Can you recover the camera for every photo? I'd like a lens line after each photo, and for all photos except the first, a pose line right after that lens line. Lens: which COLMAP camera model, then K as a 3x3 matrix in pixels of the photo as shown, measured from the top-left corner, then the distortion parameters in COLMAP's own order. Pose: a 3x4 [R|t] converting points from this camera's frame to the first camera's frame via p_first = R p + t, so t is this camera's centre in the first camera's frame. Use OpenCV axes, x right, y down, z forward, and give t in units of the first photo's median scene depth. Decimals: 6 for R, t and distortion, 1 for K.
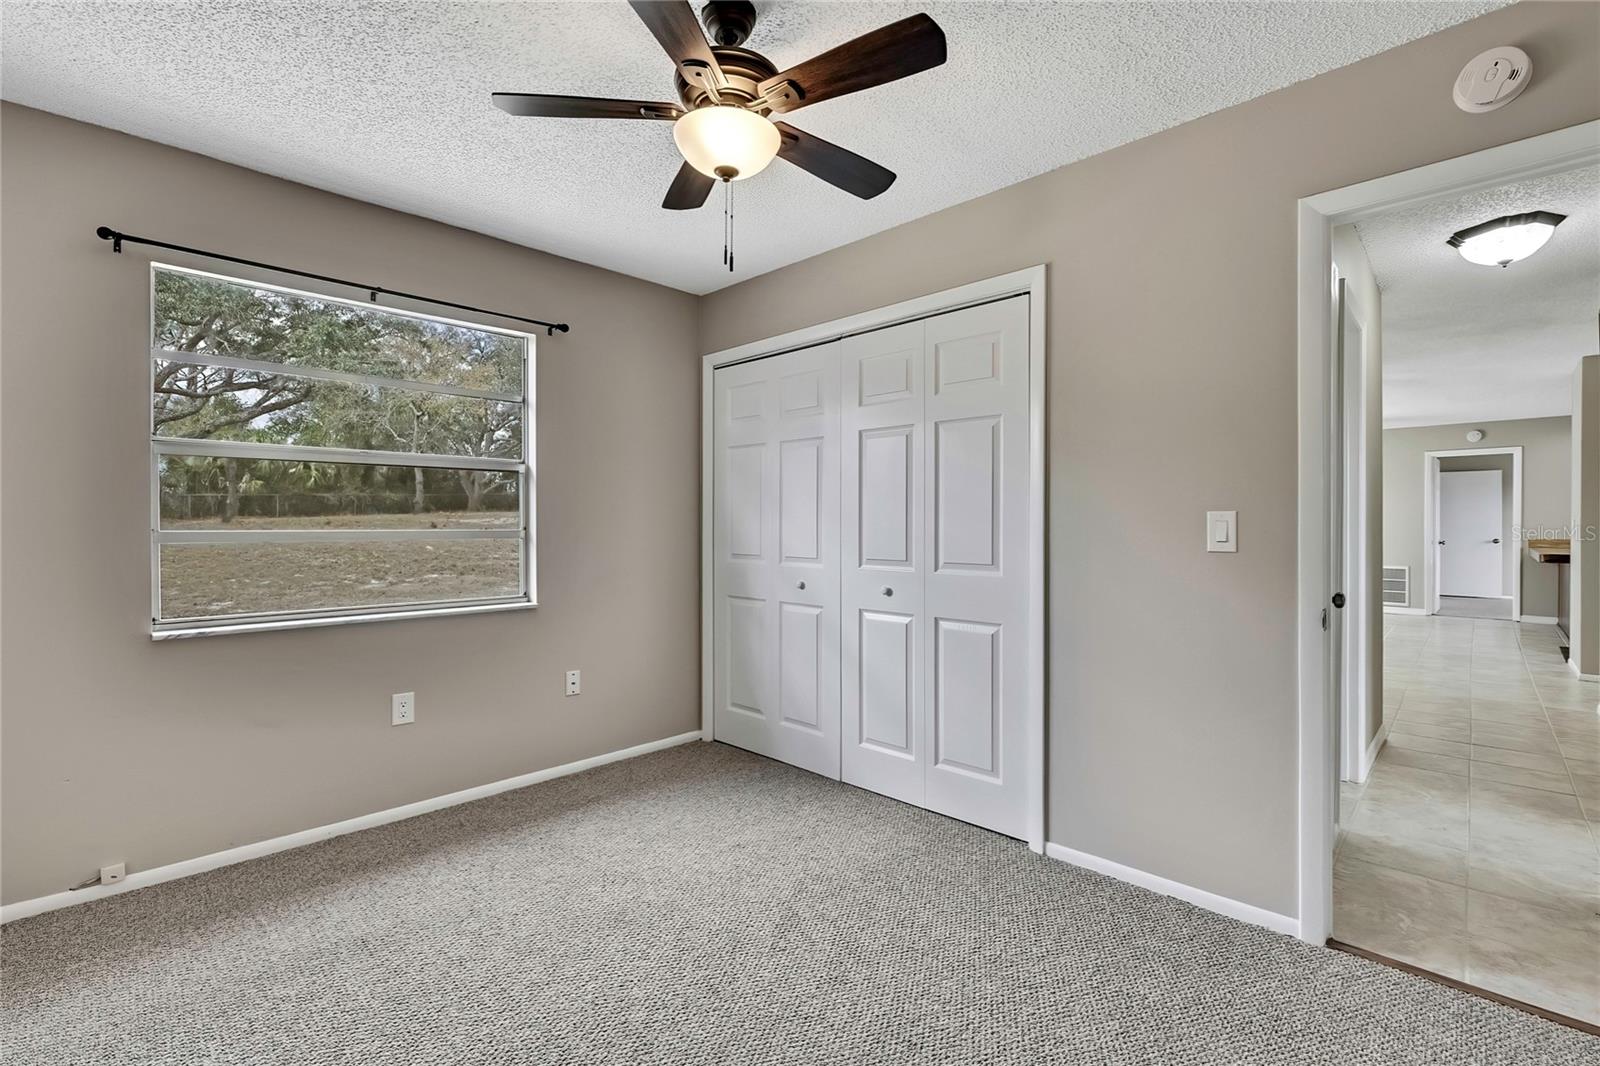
lens RADIAL K [[696.6, 0, 804.8], [0, 696.6, 521.2], [0, 0, 1]] dist [-0.016092, 0.000220]
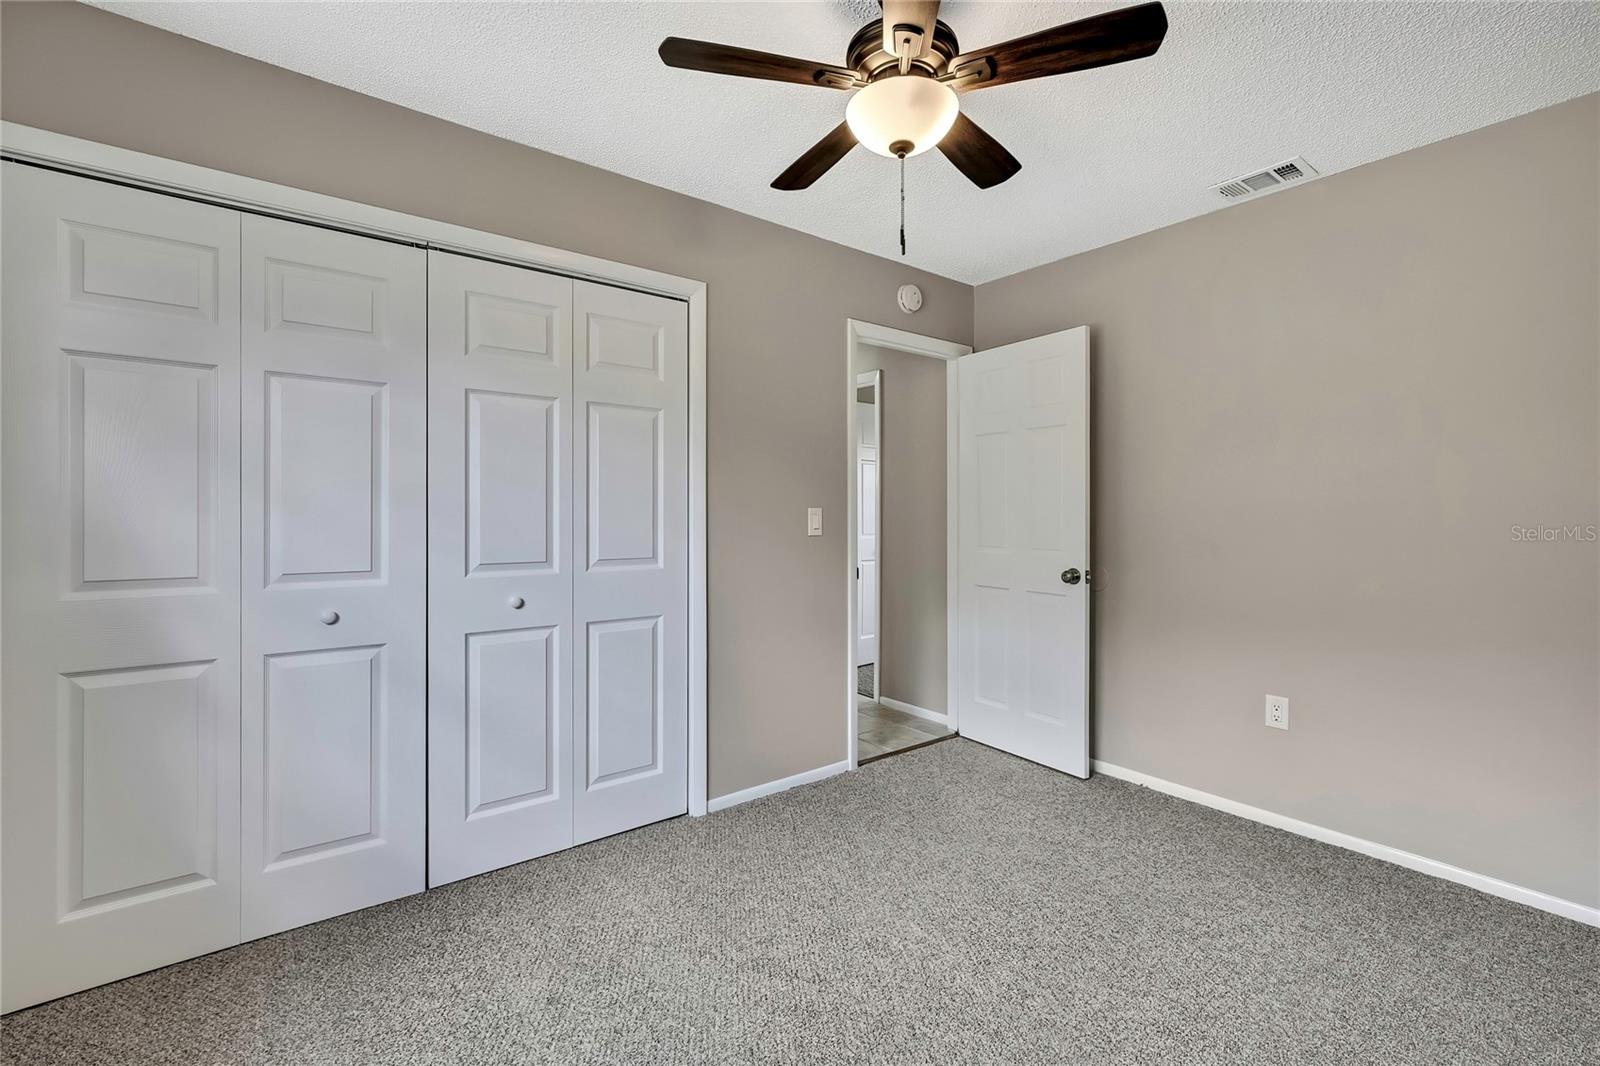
lens RADIAL K [[696.6, 0, 804.8], [0, 696.6, 521.2], [0, 0, 1]] dist [-0.016092, 0.000220]
pose [[0.140960, -0.003722, 0.990008, -0.691156], [-0.001892, 0.999990, 0.004029, 0.005133], [-0.990013, -0.002441, 0.140951, 0.643129]]
